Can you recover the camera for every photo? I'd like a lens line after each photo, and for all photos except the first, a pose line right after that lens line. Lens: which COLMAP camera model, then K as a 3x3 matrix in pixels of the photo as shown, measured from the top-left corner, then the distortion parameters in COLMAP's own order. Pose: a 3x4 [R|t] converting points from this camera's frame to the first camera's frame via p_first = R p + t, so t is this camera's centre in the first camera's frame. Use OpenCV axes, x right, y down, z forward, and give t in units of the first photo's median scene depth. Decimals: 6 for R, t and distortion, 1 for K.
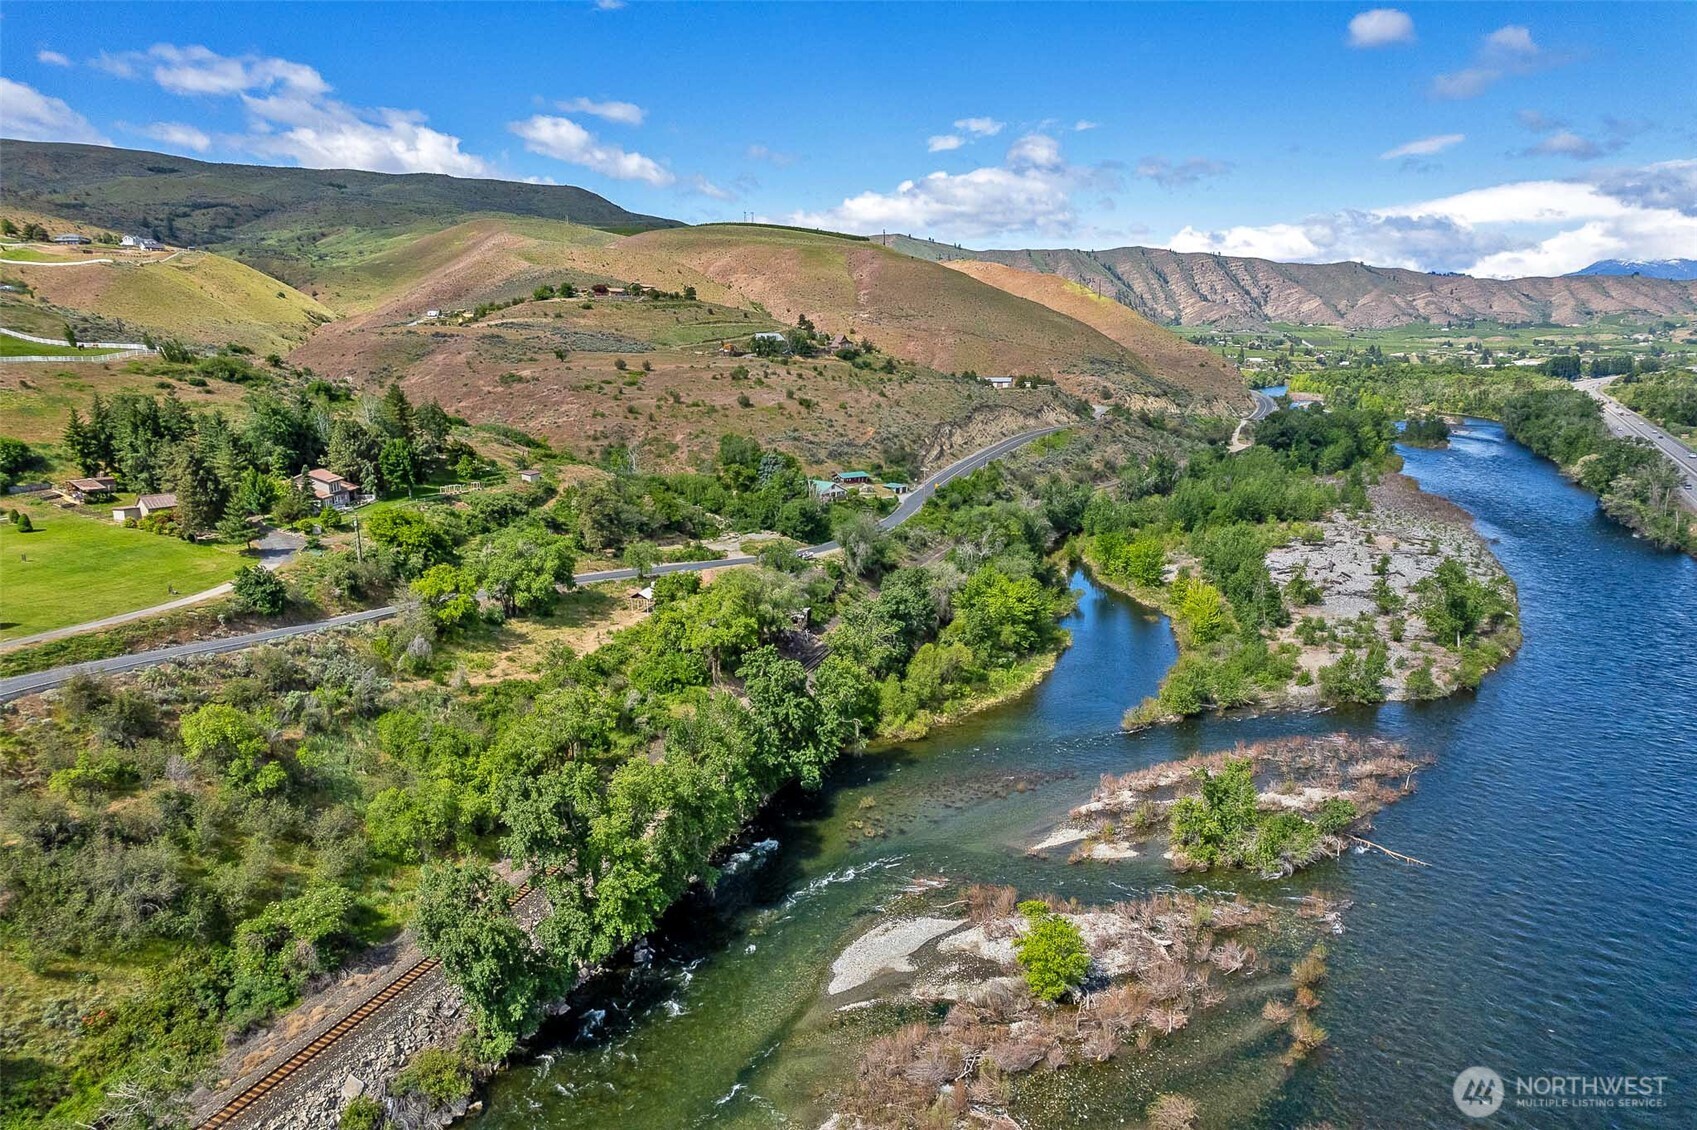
lens RADIAL K [[1089.7, 0, 840.9], [0, 1089.7, 560.8], [0, 0, 1]] dist [-0.079999, 0.091838]
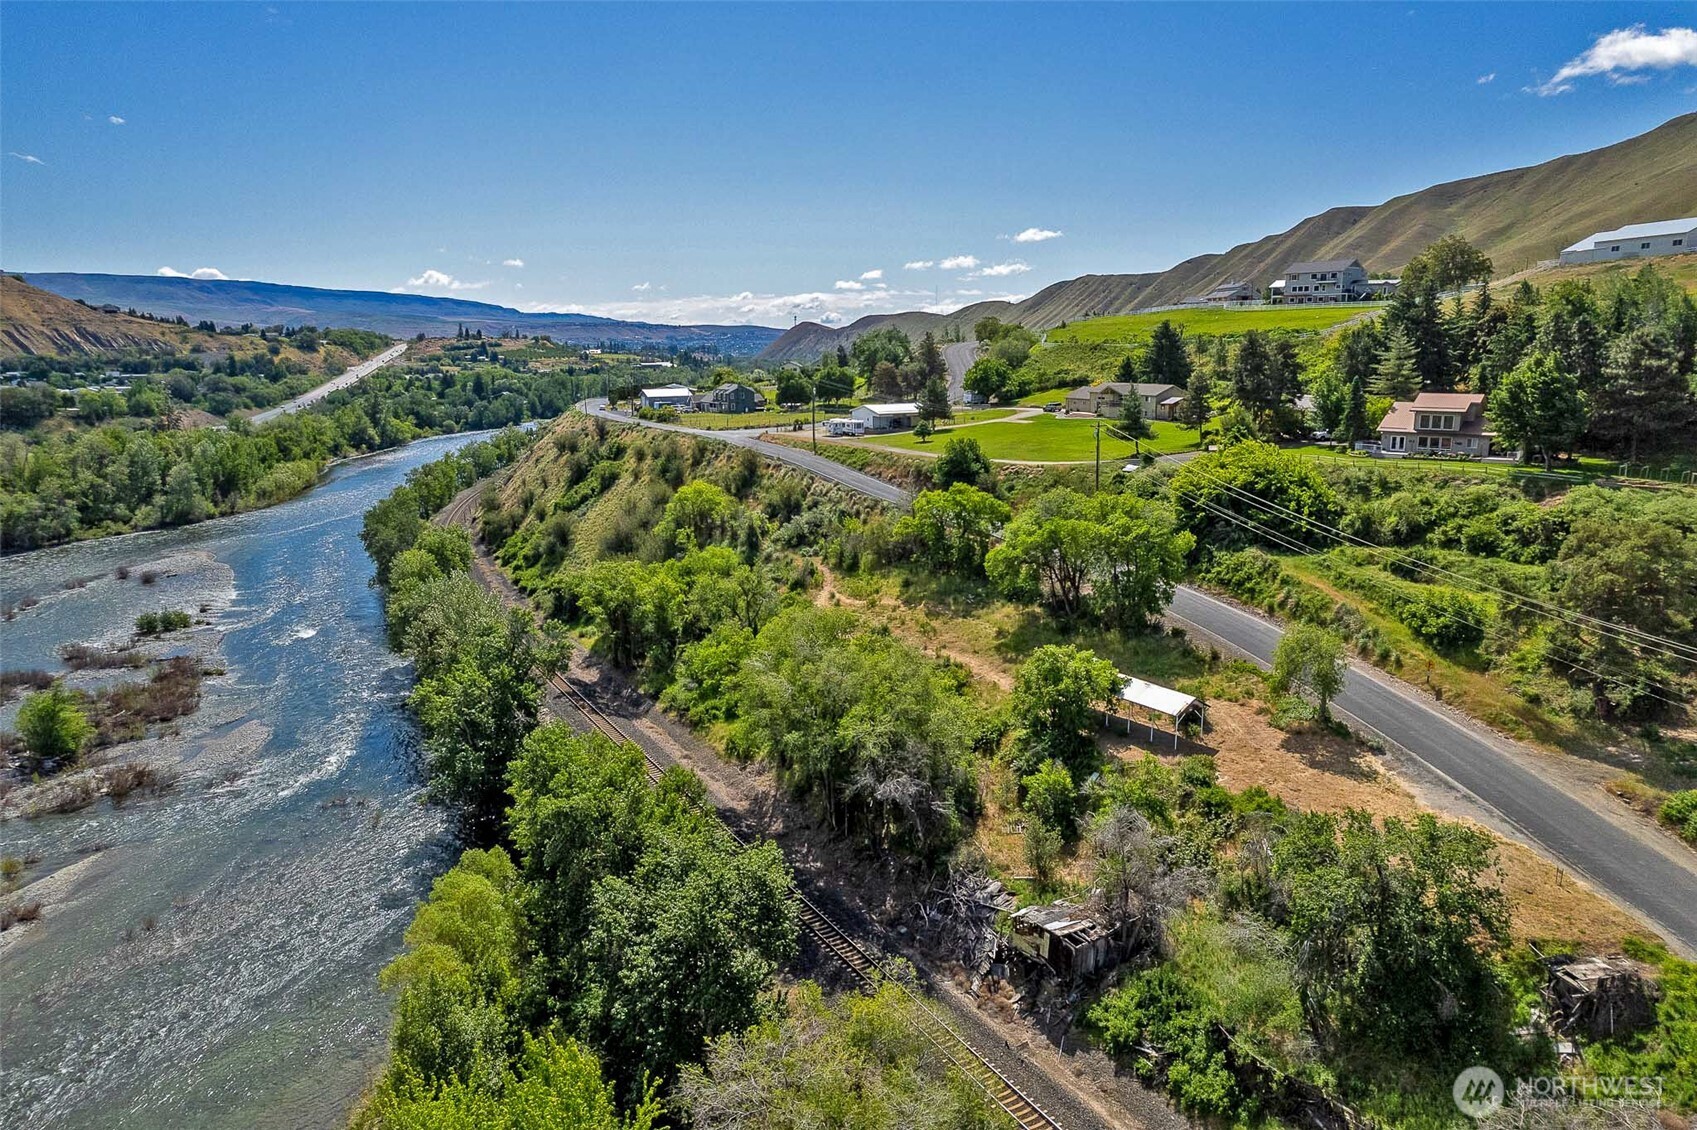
lens RADIAL K [[1084.4, 0, 841.4], [0, 1084.4, 571.6], [0, 0, 1]] dist [-0.082514, 0.094208]
pose [[-0.657470, 0.175977, -0.732642, 0.113897], [-0.123124, 0.934183, 0.334877, -0.077485], [0.743353, 0.310377, -0.592531, 0.579076]]
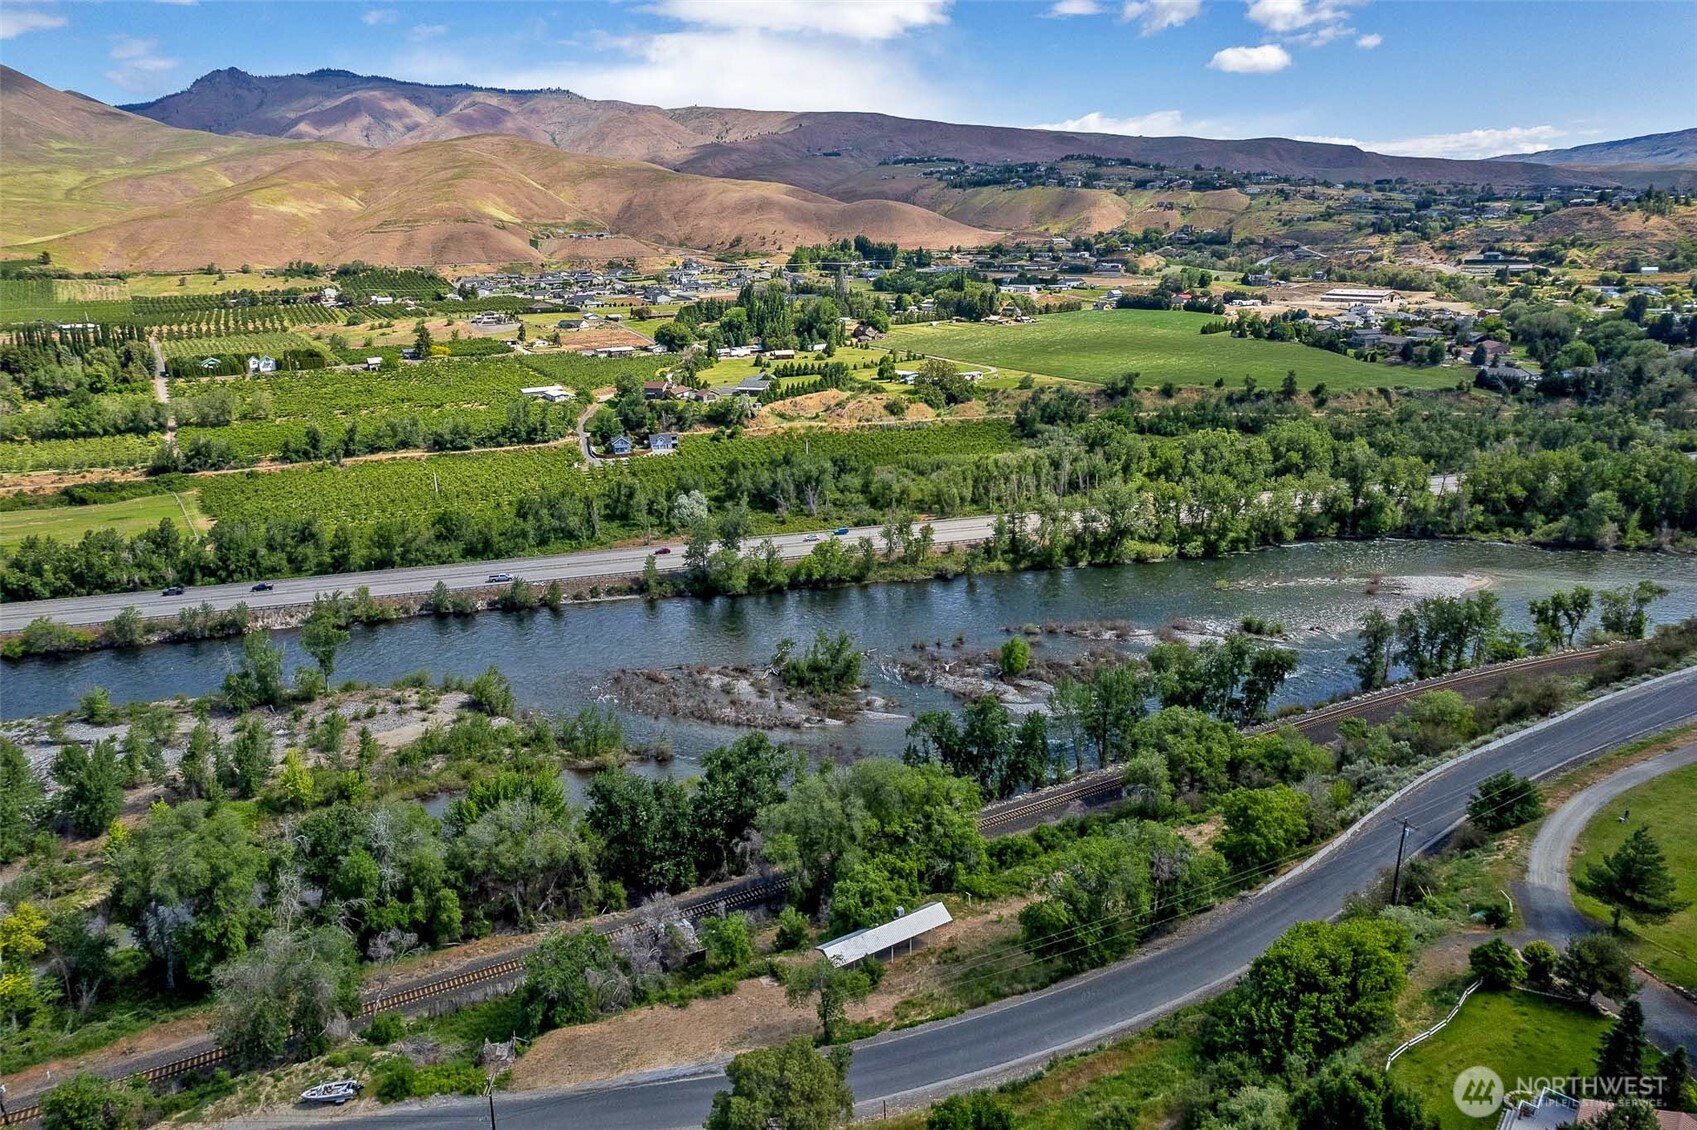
lens RADIAL K [[1084.4, 0, 841.4], [0, 1084.4, 571.6], [0, 0, 1]] dist [-0.082514, 0.094208]
pose [[-0.732147, -0.169236, 0.659787, -0.249404], [0.161396, 0.897956, 0.409423, -0.194004], [-0.661749, 0.406245, -0.630122, 0.646770]]
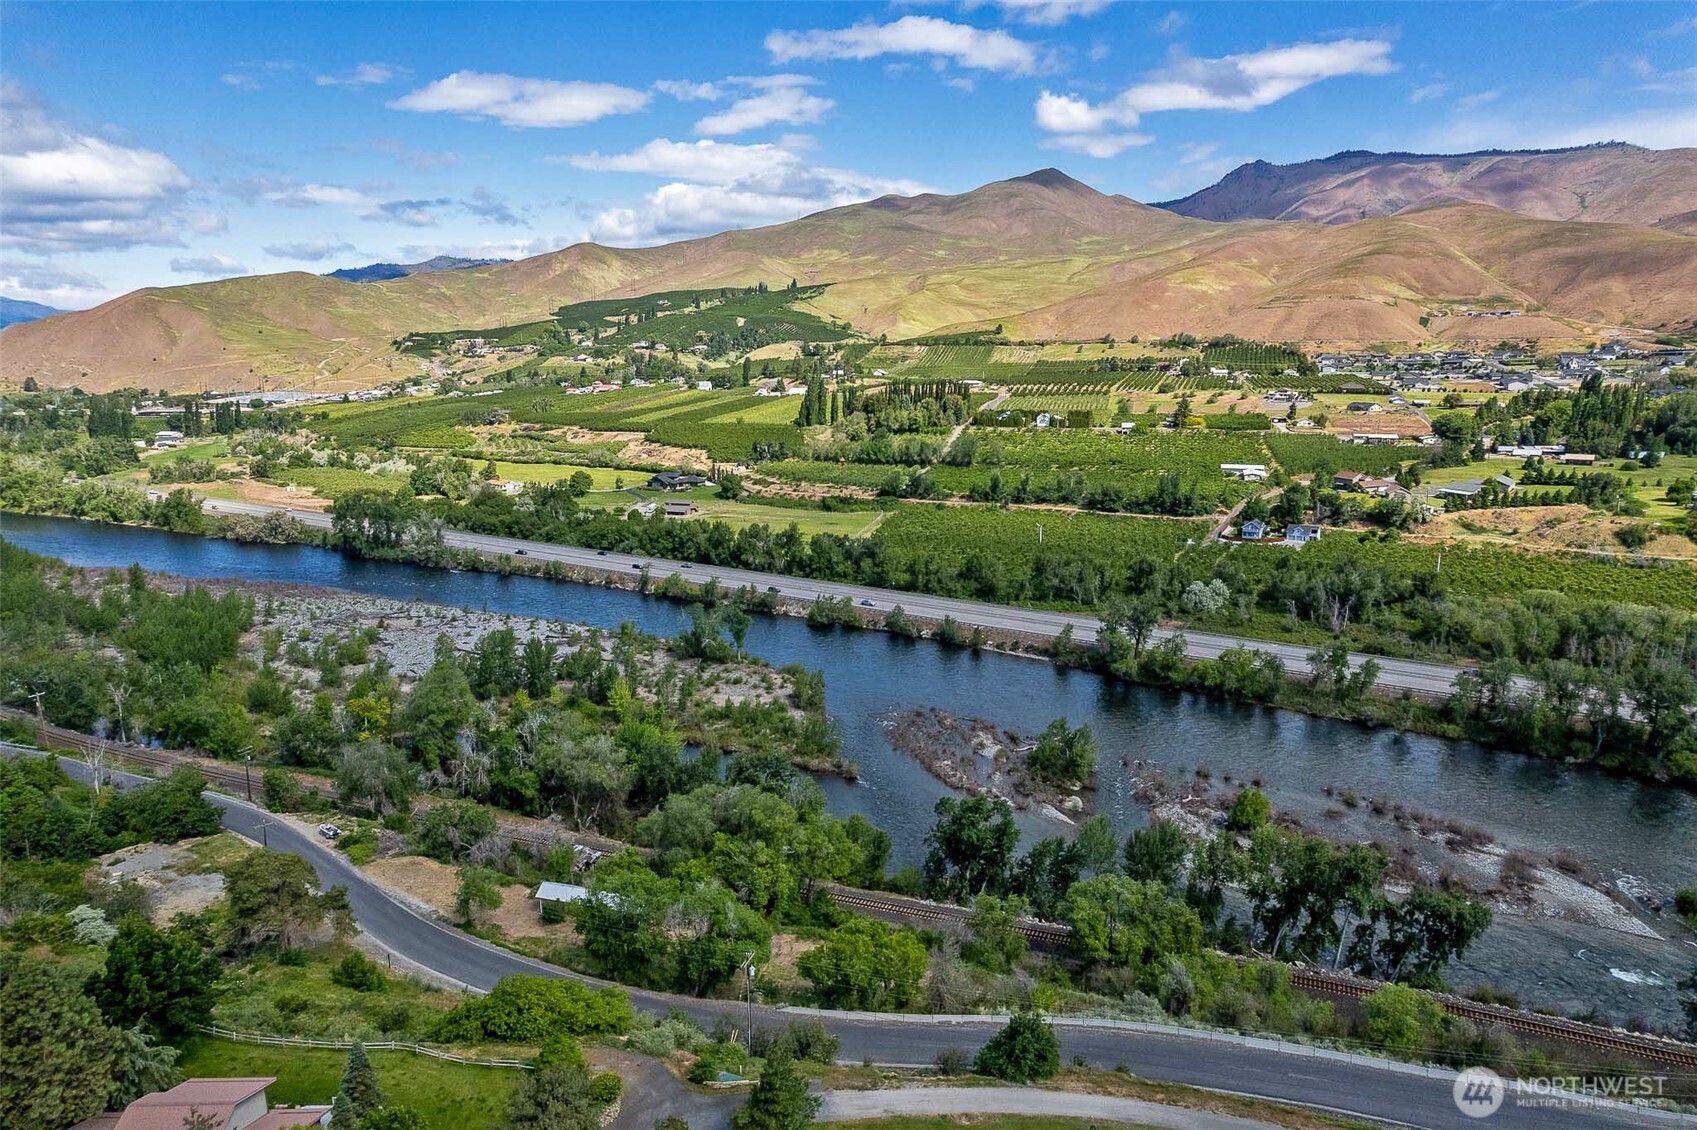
lens RADIAL K [[1086.8, 0, 843.2], [0, 1086.8, 570.9], [0, 0, 1]] dist [-0.072561, 0.080533]
pose [[0.027567, -0.197792, 0.979856, -0.402329], [0.204341, 0.960645, 0.188165, -0.137452], [-0.978512, 0.195038, 0.066899, 0.374444]]
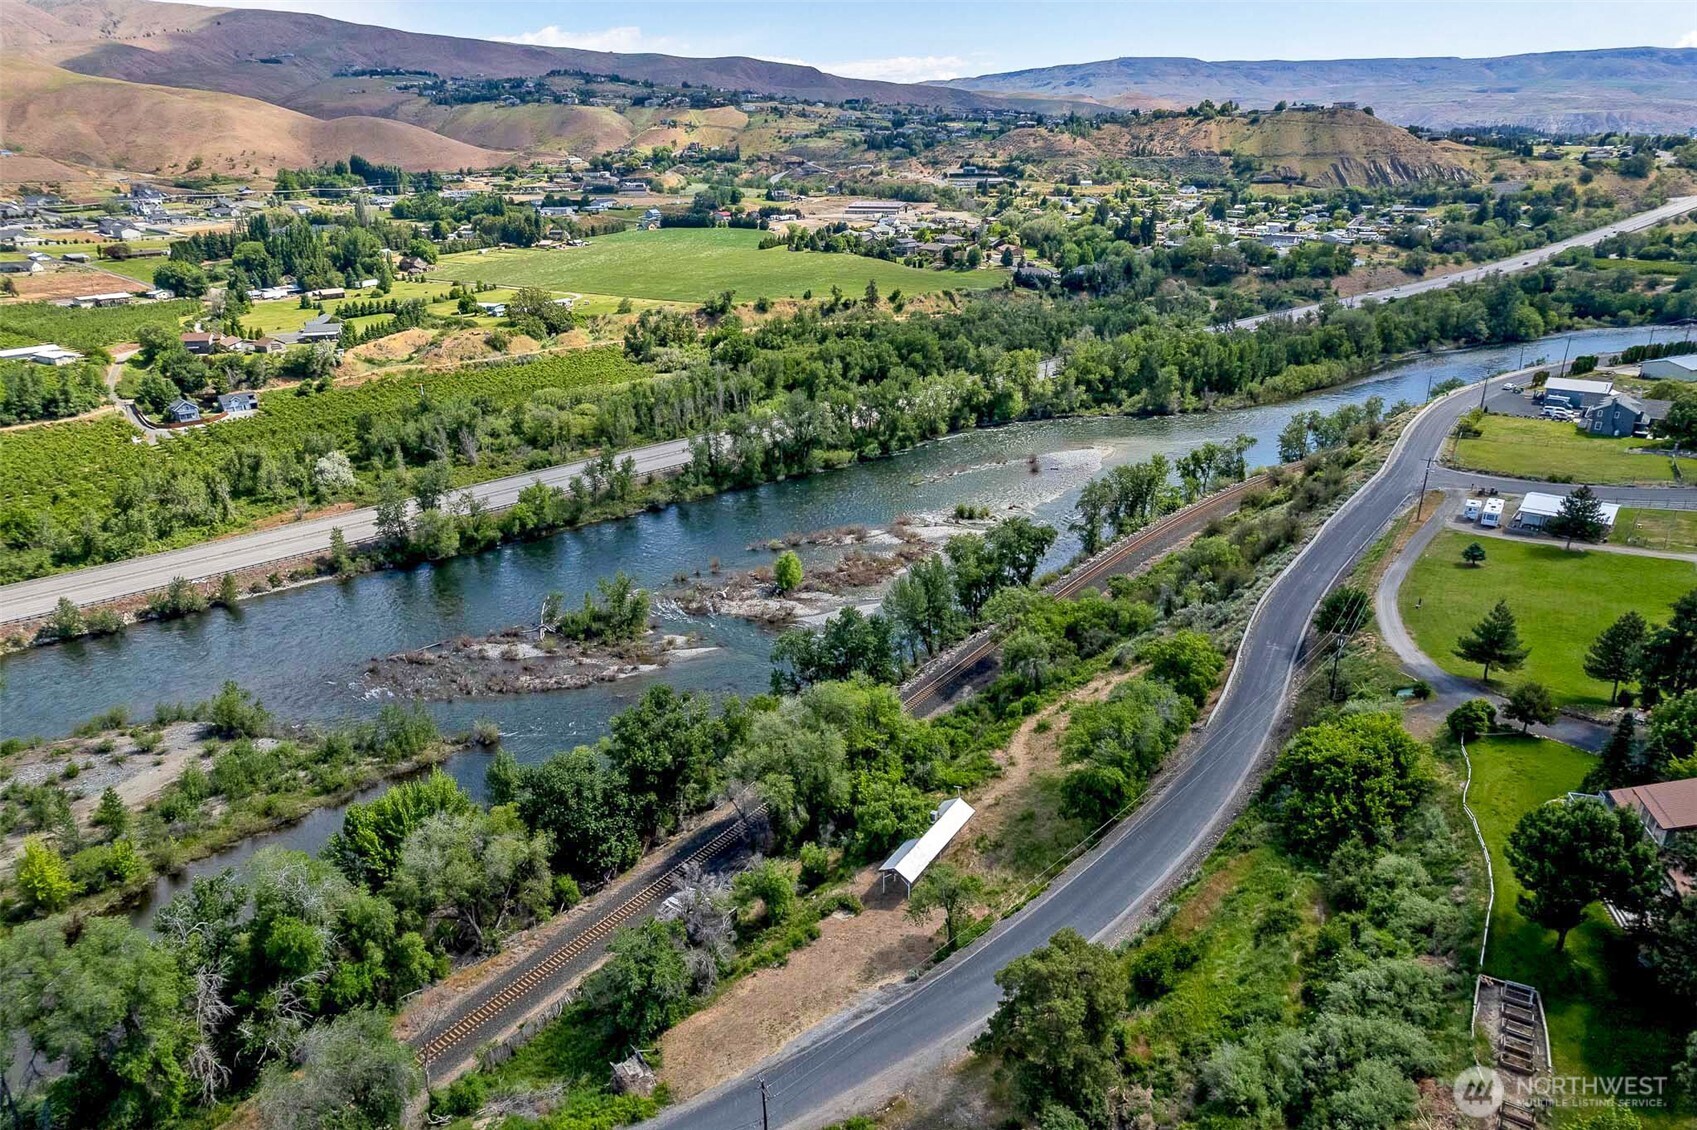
lens RADIAL K [[1084.4, 0, 841.4], [0, 1084.4, 571.6], [0, 0, 1]] dist [-0.082514, 0.094208]
pose [[-0.957186, -0.072732, 0.280189, -0.139022], [0.088783, 0.847512, 0.523299, -0.206951], [-0.275523, 0.525770, -0.804769, 0.703620]]
